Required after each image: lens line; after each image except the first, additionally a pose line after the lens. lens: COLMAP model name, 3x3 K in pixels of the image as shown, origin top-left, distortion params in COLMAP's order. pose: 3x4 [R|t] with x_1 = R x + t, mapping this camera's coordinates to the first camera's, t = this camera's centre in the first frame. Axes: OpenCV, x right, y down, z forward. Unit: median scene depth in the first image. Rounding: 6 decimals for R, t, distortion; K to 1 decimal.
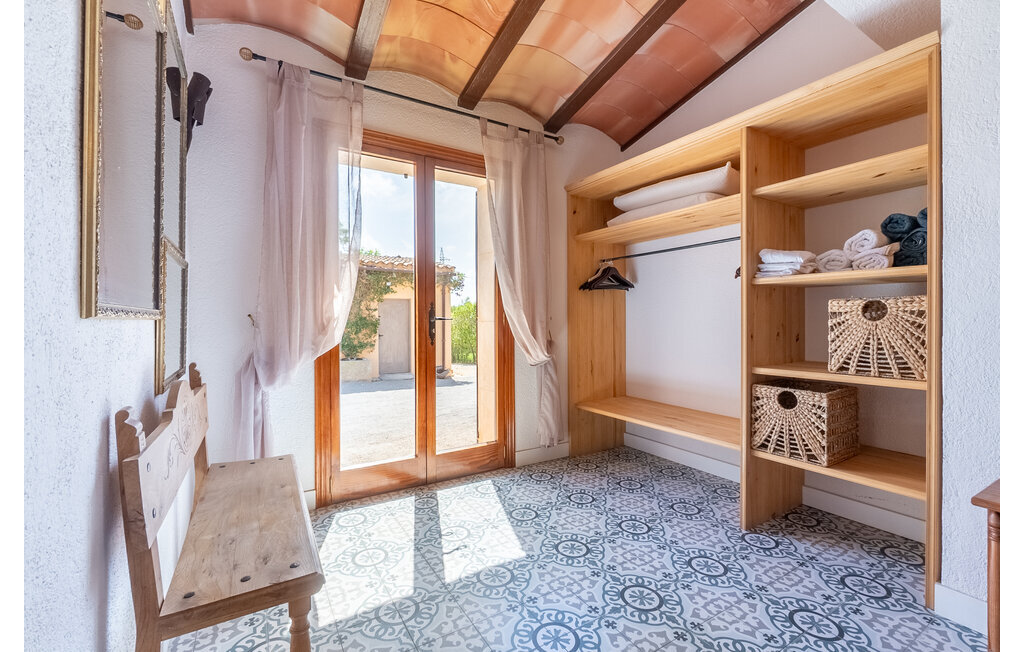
lens RADIAL K [[431.4, 0, 512.0], [0, 431.4, 326.0], [0, 0, 1]] dist [-0.000071, 0.000005]
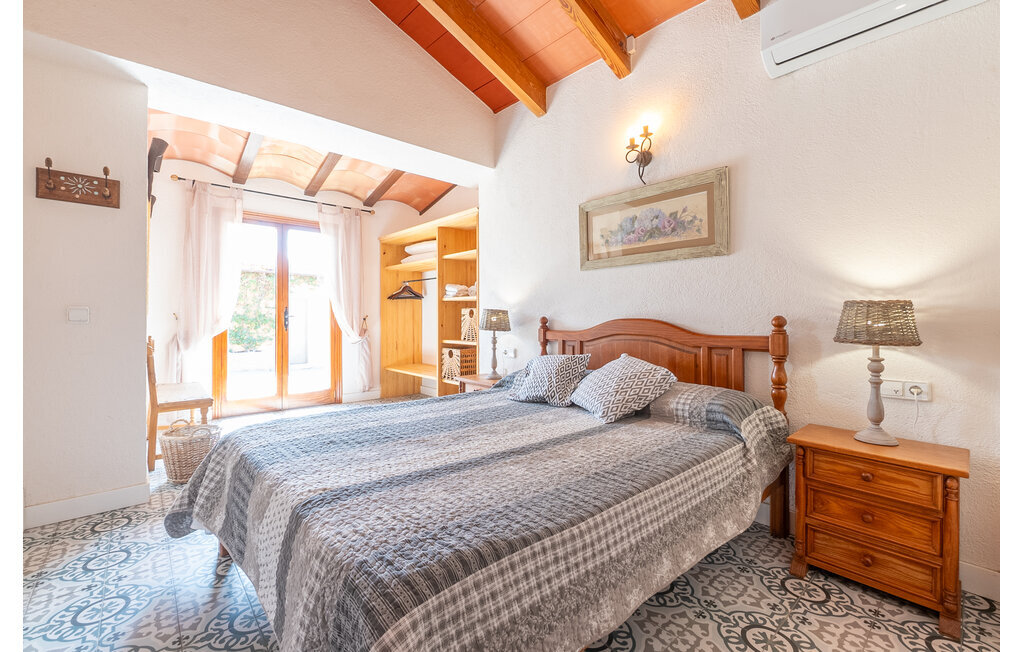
lens RADIAL K [[425.6, 0, 511.5], [0, 425.6, 317.1], [0, 0, 1]] dist [-0.002861, -0.000425]
pose [[0.984188, 0.004235, 0.177076, 0.430309], [-0.001591, 0.999885, -0.015073, 0.012360], [-0.177120, 0.014553, 0.984082, -0.909833]]
